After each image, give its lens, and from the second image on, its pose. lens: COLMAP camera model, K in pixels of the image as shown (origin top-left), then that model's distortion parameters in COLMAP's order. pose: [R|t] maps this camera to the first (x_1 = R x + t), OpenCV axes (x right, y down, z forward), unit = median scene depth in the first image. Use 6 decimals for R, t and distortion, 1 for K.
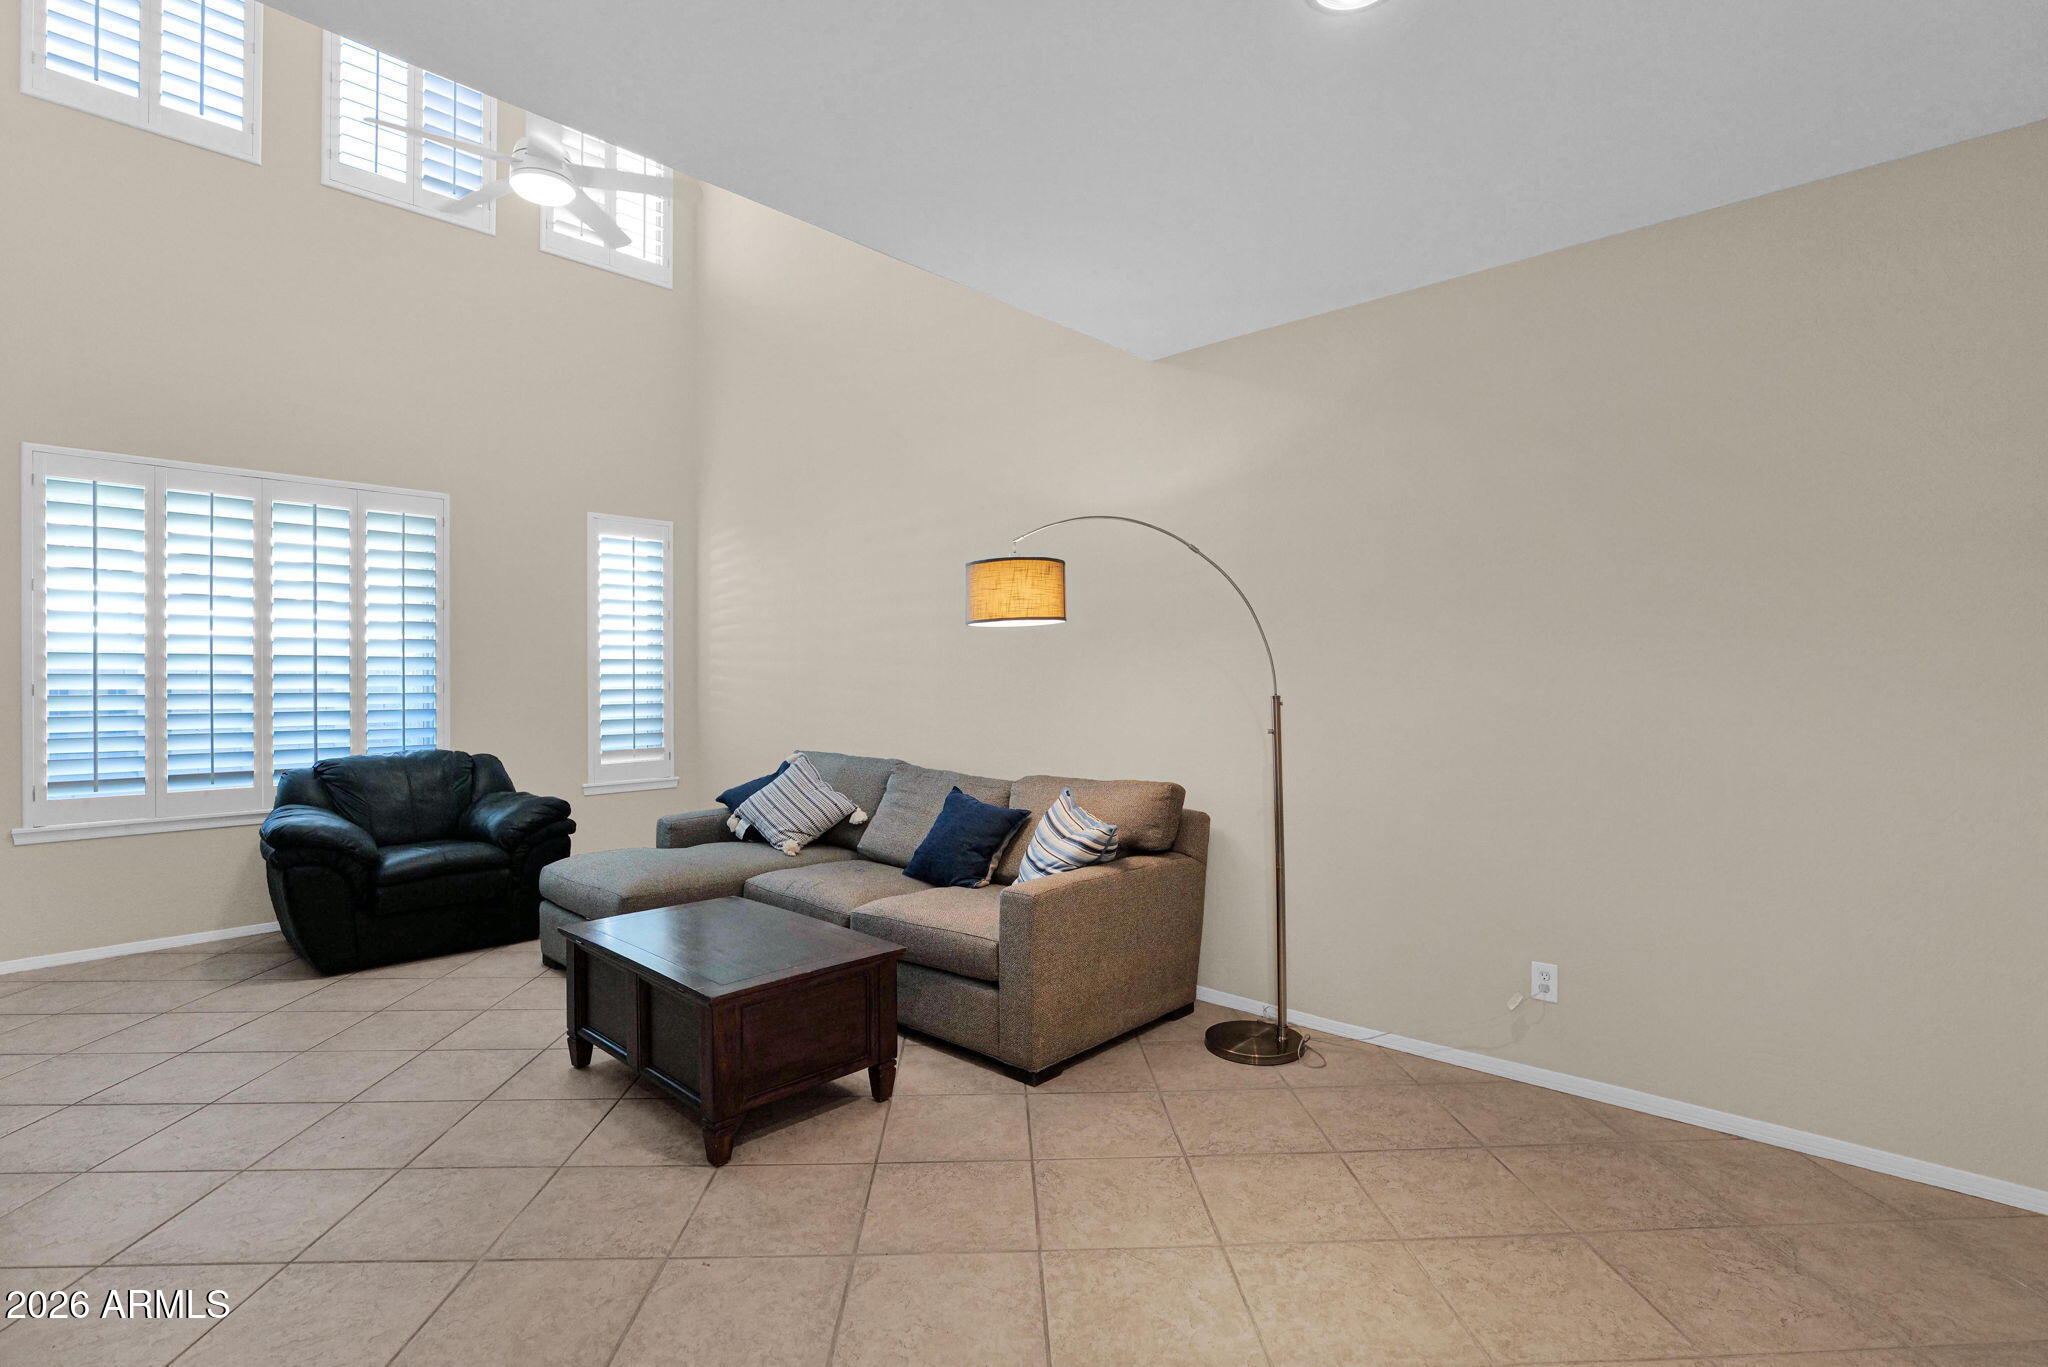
lens RADIAL K [[967.3, 0, 1022.5], [0, 967.3, 684.8], [0, 0, 1]] dist [-0.011997, 0.003538]
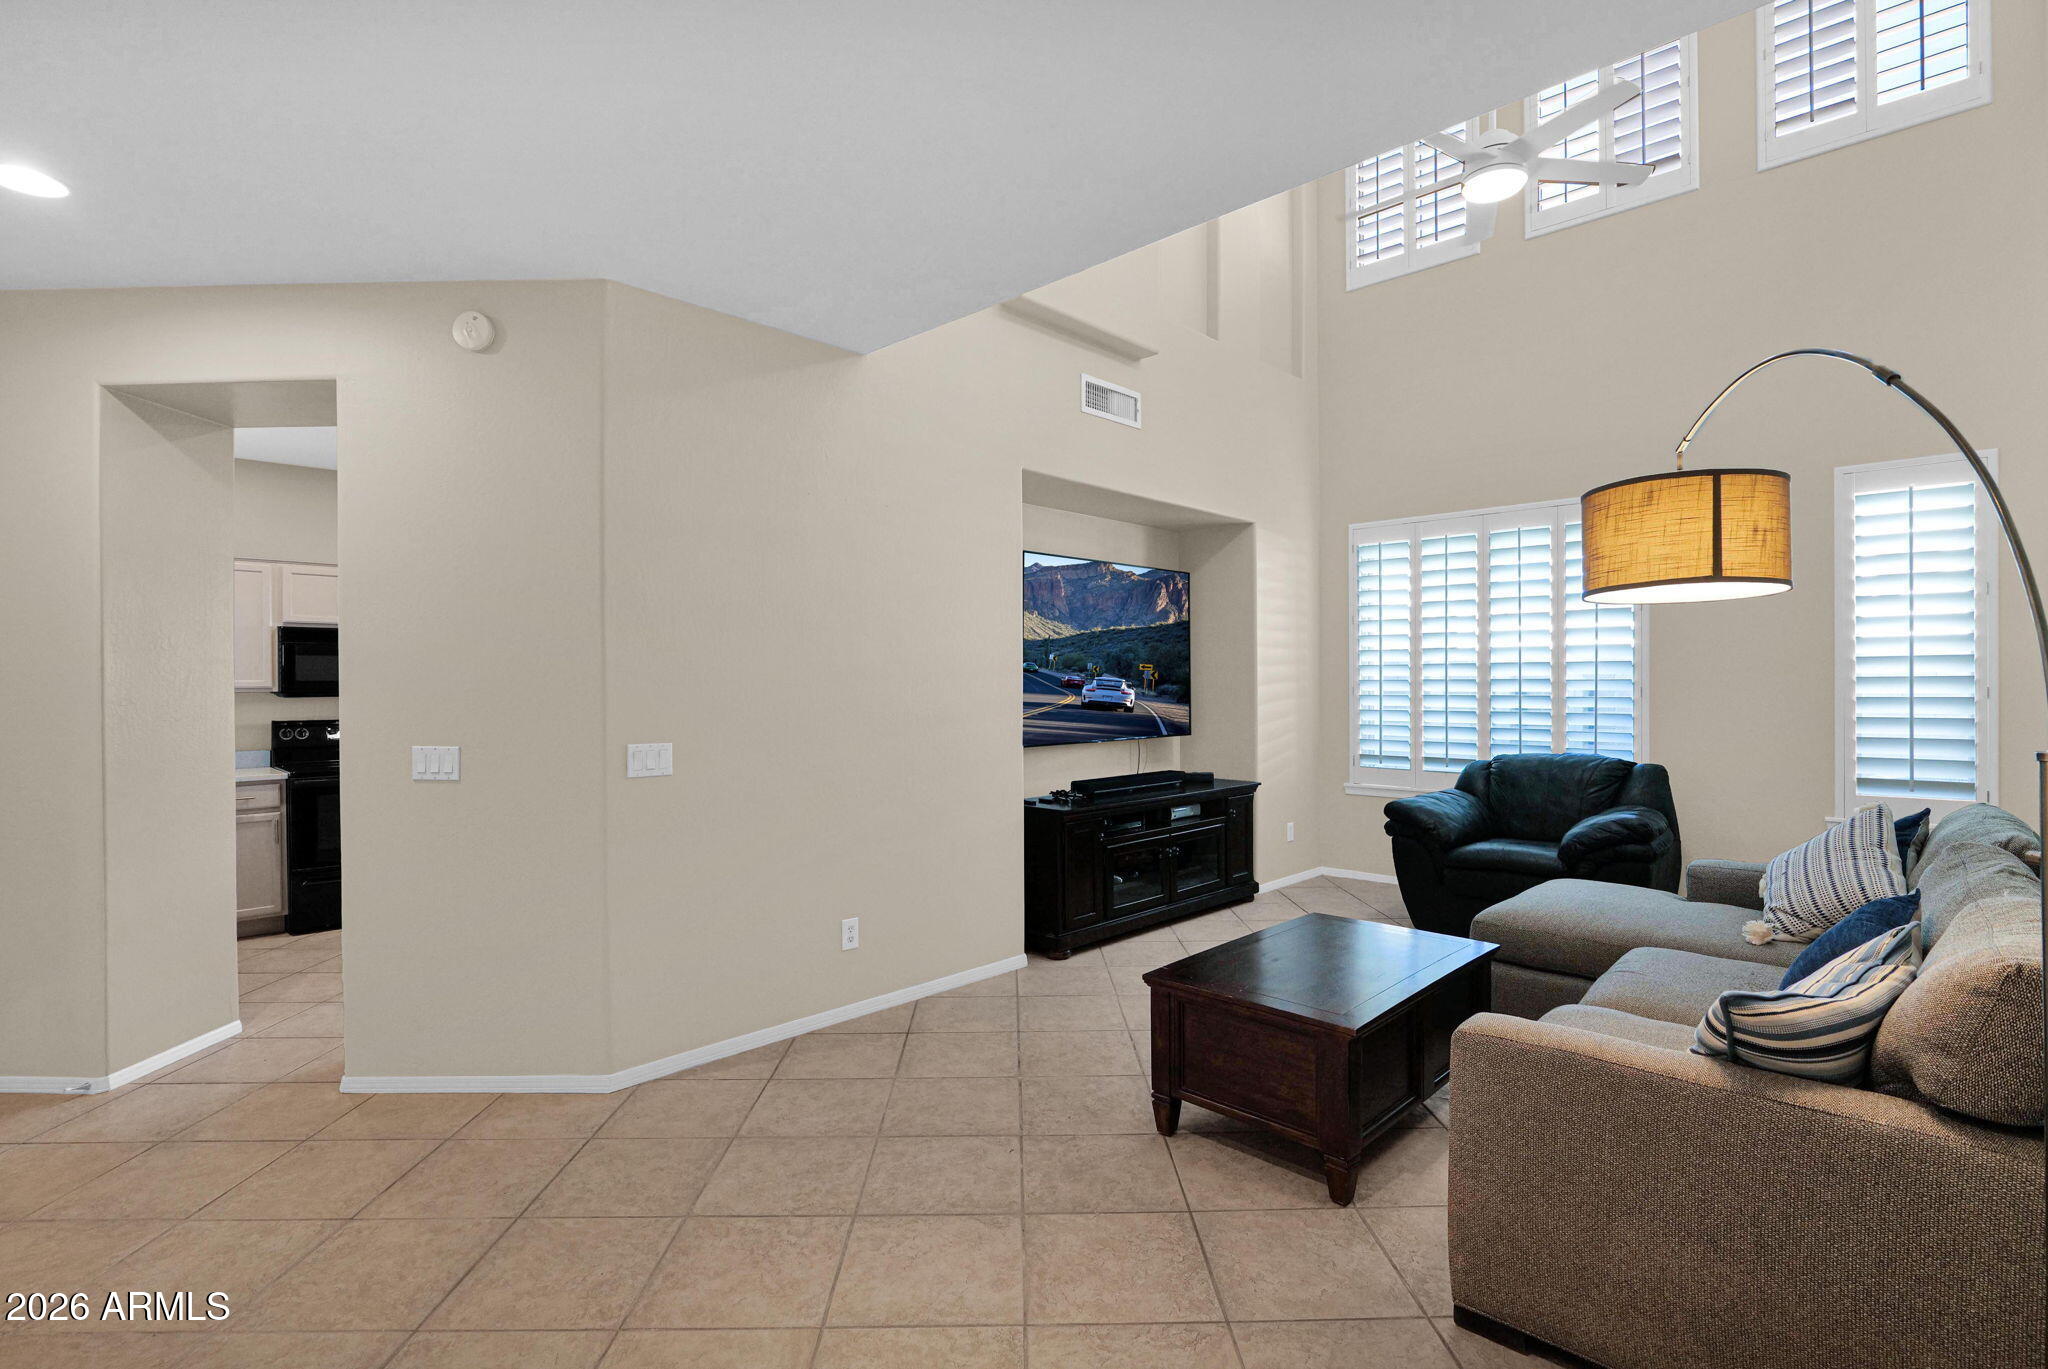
lens RADIAL K [[967.3, 0, 1024.5], [0, 967.3, 690.2], [0, 0, 1]] dist [-0.011997, 0.003538]
pose [[-0.013983, 0.008026, -0.999870, 0.382505], [-0.004909, 0.999955, 0.008095, -0.004145], [0.999890, 0.005021, -0.013943, 0.425182]]
